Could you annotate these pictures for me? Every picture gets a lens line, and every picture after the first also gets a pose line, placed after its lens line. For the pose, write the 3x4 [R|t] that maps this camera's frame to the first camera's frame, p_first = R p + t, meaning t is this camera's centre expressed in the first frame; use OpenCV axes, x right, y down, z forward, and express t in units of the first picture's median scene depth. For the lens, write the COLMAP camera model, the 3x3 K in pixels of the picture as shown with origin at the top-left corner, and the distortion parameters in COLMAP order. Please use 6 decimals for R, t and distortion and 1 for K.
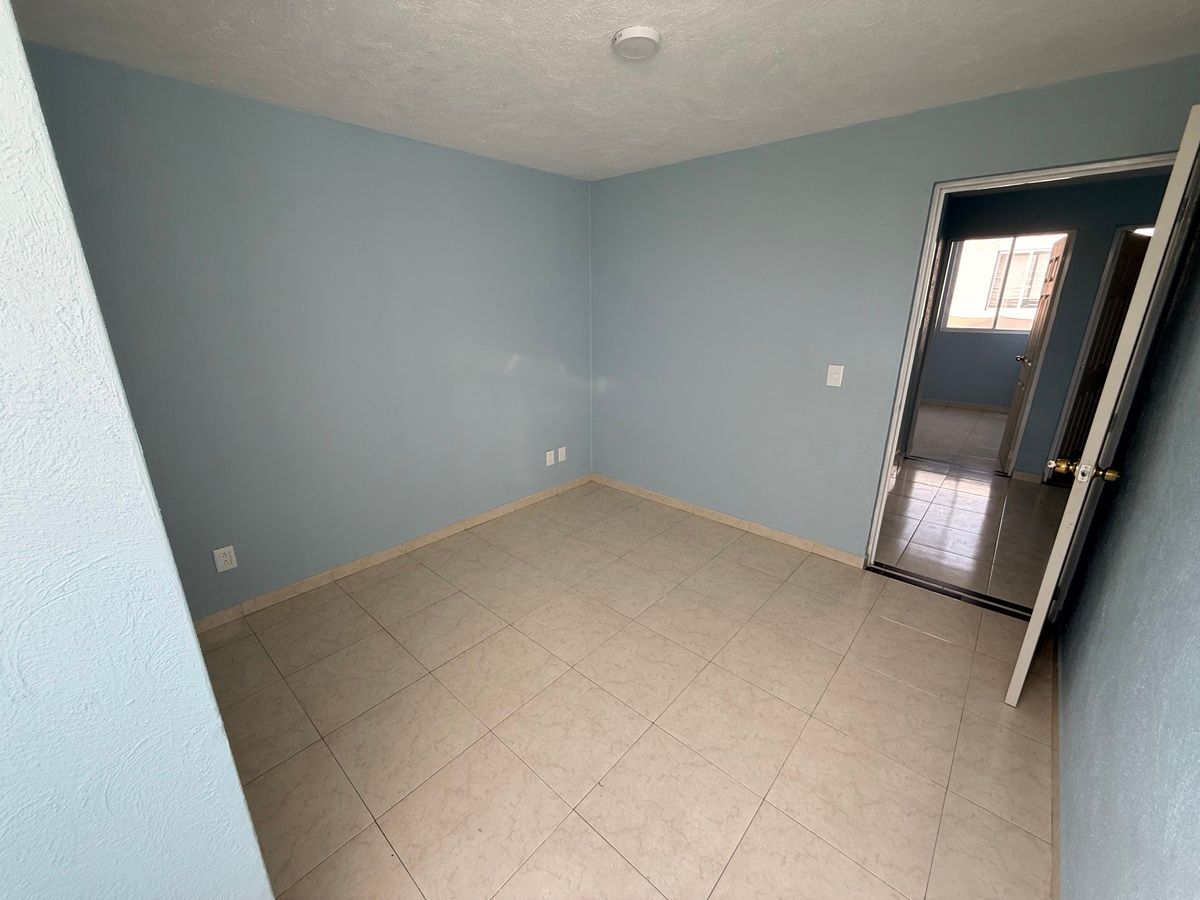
lens RADIAL K [[477.8, 0, 596.4], [0, 477.8, 448.1], [0, 0, 1]] dist [0.000924, -0.000180]
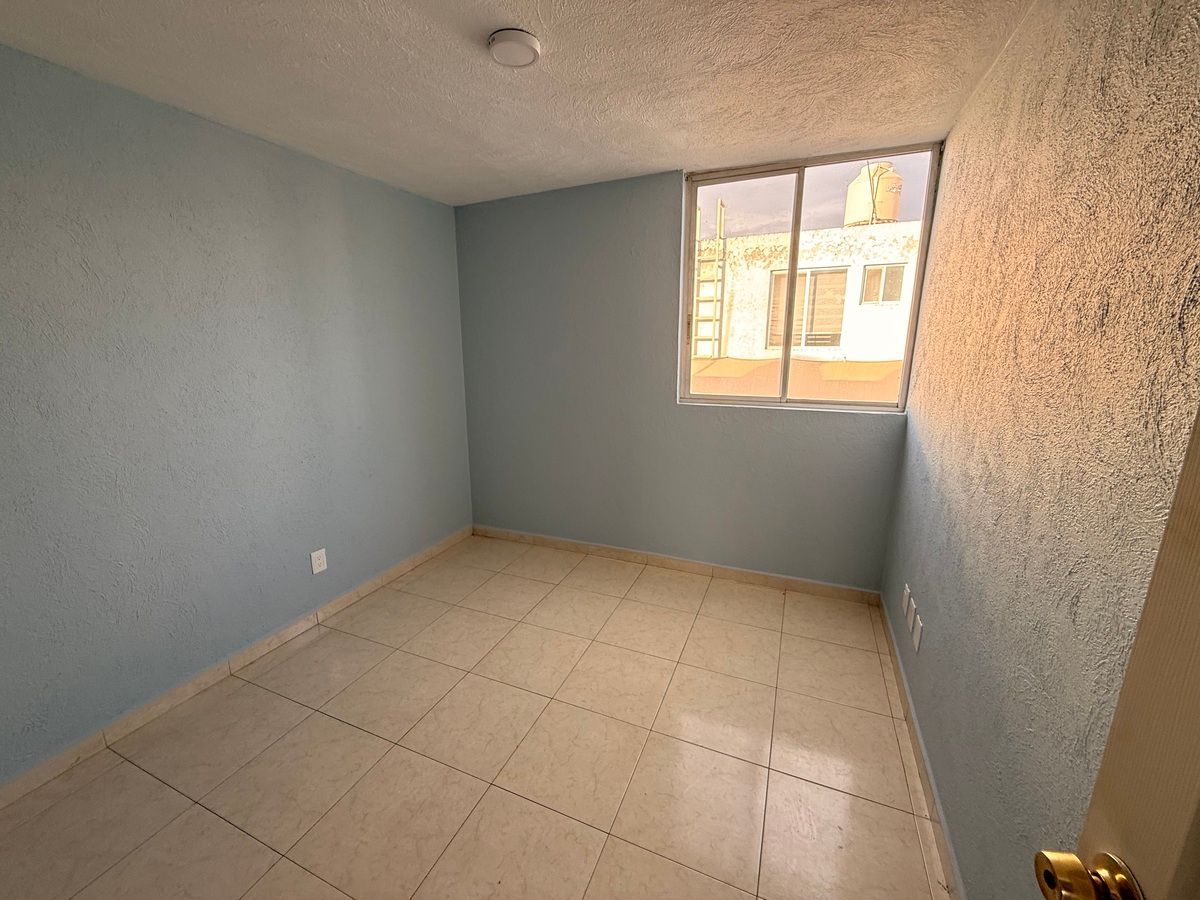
lens RADIAL K [[477.8, 0, 596.4], [0, 477.8, 448.1], [0, 0, 1]] dist [0.000924, -0.000180]
pose [[0.948013, -0.073774, 0.309562, 0.564567], [0.097573, 0.993289, -0.062094, -0.202846], [-0.302904, 0.089071, 0.948850, 0.682122]]
